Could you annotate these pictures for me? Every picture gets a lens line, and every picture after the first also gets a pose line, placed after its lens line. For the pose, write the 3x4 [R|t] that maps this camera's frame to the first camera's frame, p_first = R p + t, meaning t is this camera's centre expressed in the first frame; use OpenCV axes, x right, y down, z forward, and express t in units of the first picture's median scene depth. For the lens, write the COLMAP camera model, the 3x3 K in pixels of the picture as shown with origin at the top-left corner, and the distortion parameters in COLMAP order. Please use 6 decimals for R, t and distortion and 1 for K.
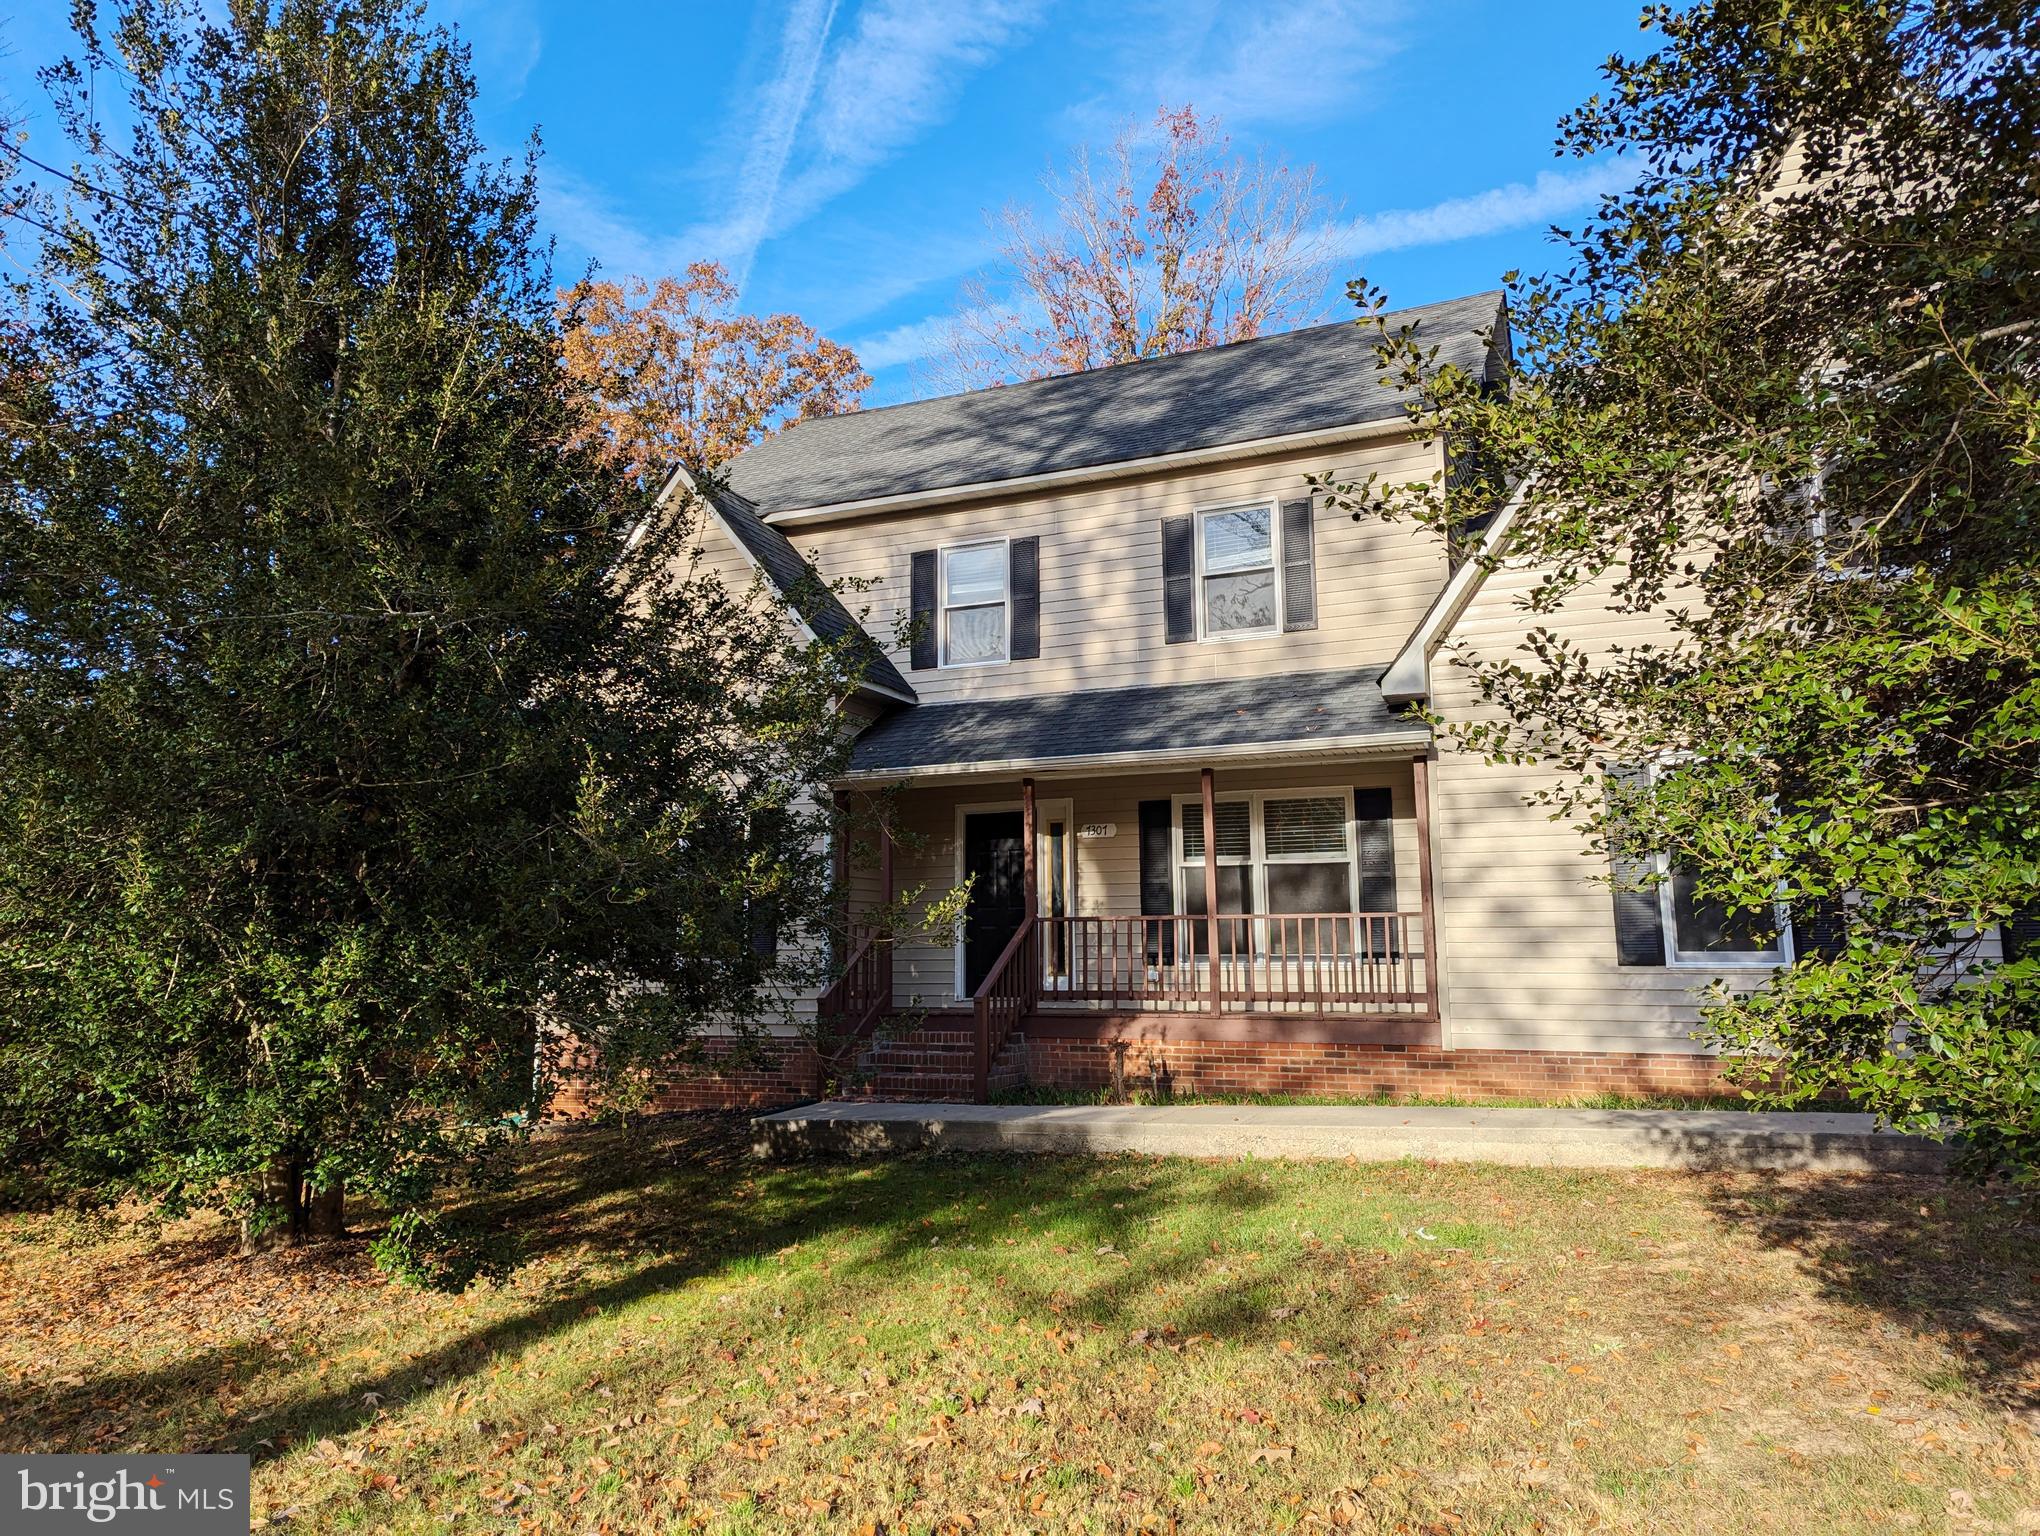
lens RADIAL K [[1446.6, 0, 1020.0], [0, 1446.6, 768.0], [0, 0, 1]] dist [0.077492, -0.076598]
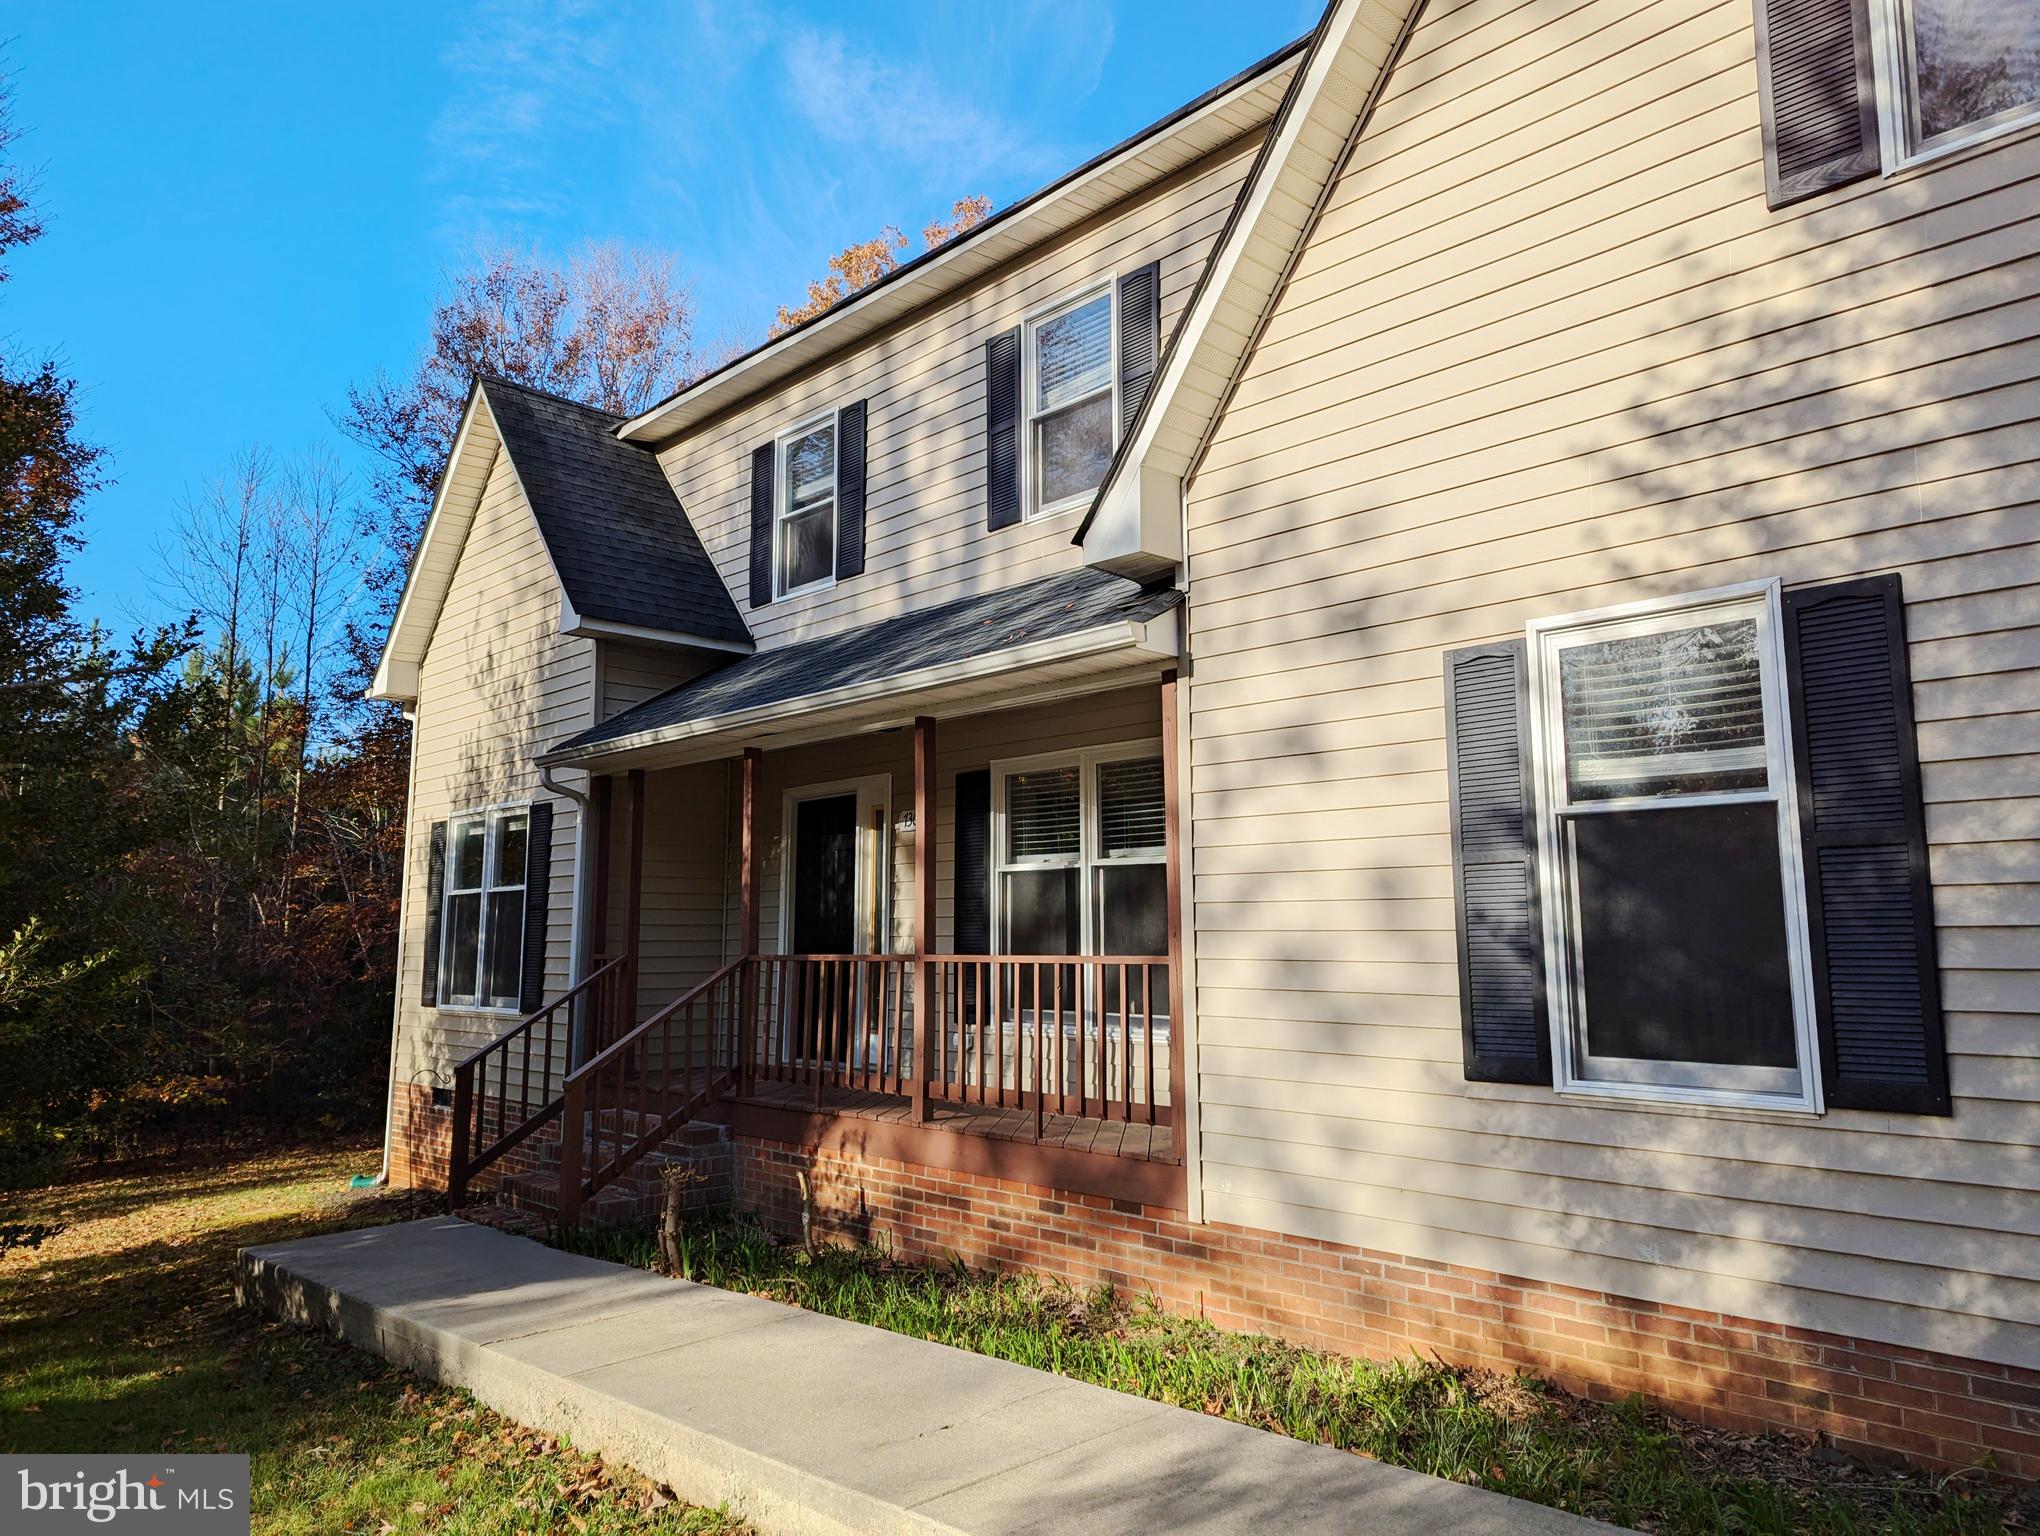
lens RADIAL K [[1474.7, 0, 1020.0], [0, 1474.7, 768.0], [0, 0, 1]] dist [0.063093, 0.000788]
pose [[0.906804, -0.041819, -0.419473, 0.393928], [0.045633, 0.998958, -0.000943, 0.021970], [0.419075, -0.018286, 0.907767, 0.408528]]
